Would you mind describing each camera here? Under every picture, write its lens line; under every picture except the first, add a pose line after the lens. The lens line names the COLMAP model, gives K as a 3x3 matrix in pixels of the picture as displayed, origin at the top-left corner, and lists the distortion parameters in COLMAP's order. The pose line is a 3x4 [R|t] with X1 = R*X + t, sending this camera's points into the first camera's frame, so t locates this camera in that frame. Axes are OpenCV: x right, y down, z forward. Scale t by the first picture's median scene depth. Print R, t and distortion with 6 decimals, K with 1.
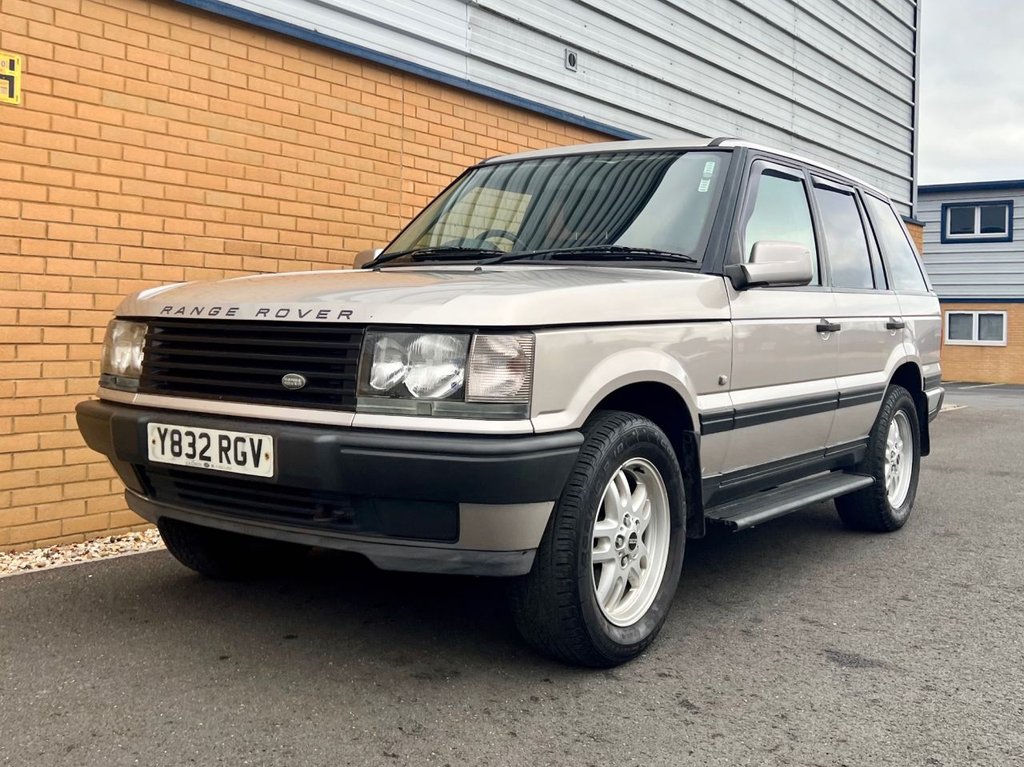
lens RADIAL K [[1063.3, 0, 533.8], [0, 1063.3, 323.8], [0, 0, 1]] dist [0.069560, -0.109810]
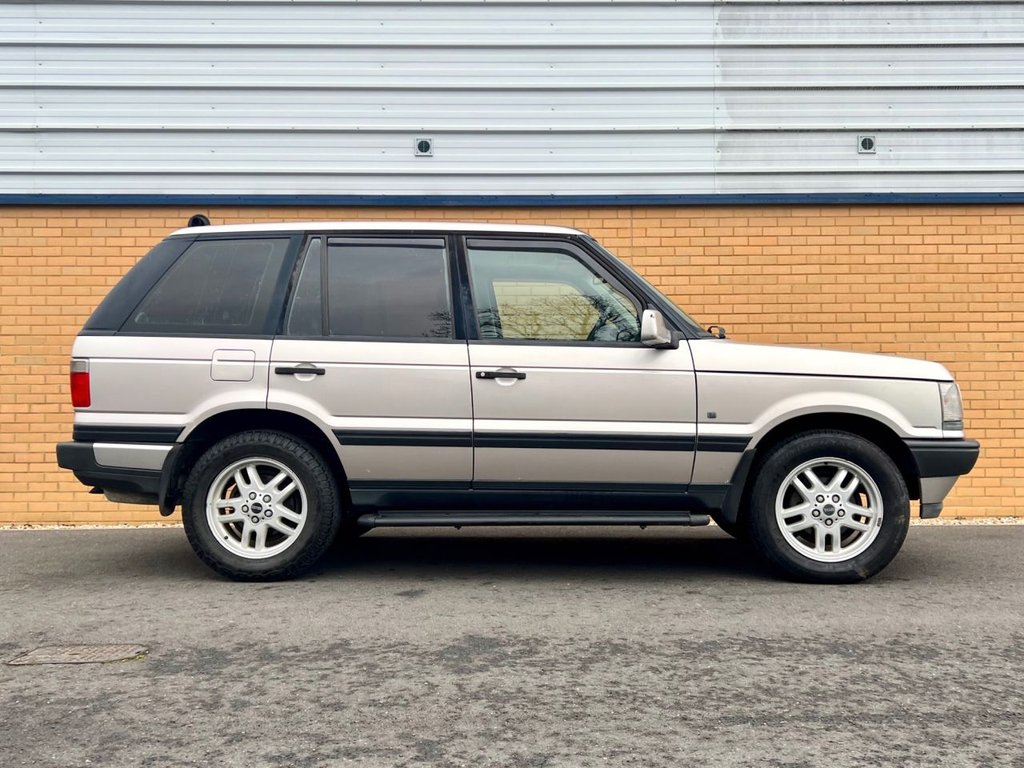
lens RADIAL K [[999.1, 0, 528.3], [0, 999.1, 399.1], [0, 0, 1]] dist [0.079426, -0.138526]
pose [[0.600263, -0.047488, -0.798392, 1.213315], [0.021361, 0.998832, -0.043350, 0.086871], [0.799518, 0.008967, 0.600576, 0.237798]]
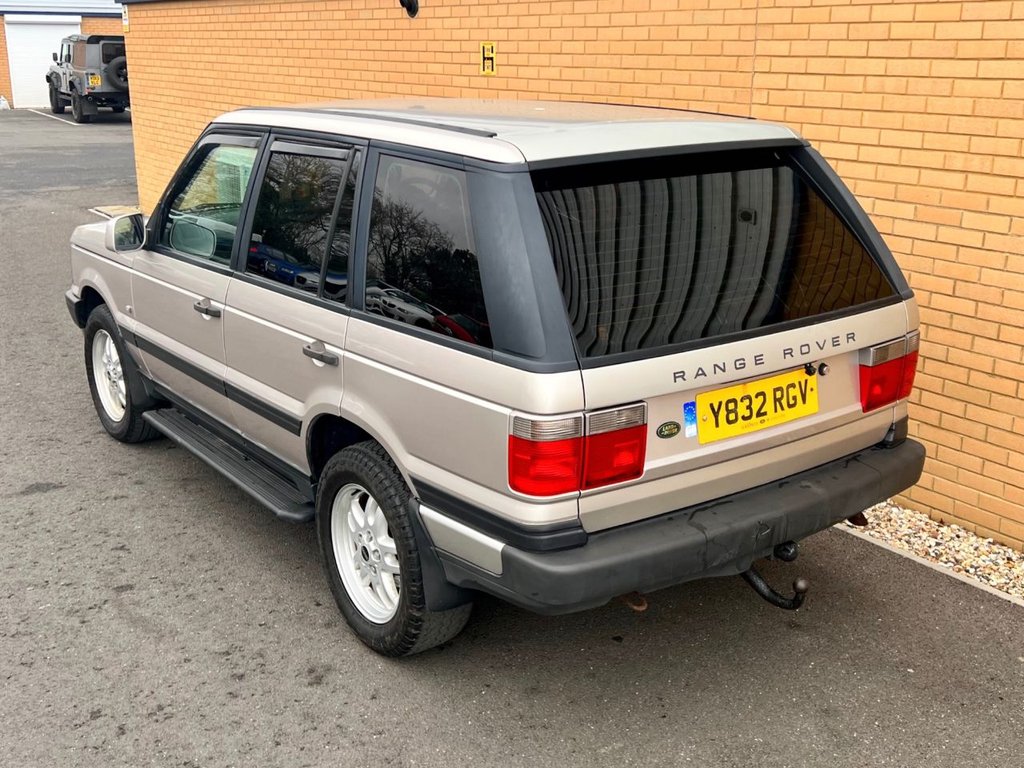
lens RADIAL K [[1119.3, 0, 534.5], [0, 1119.3, 393.3], [0, 0, 1]] dist [0.082625, -0.166105]
pose [[-0.308110, 0.256601, -0.916092, 1.251326], [-0.010752, 0.961937, 0.273058, -0.226537], [0.951290, 0.093981, -0.293624, 1.739136]]
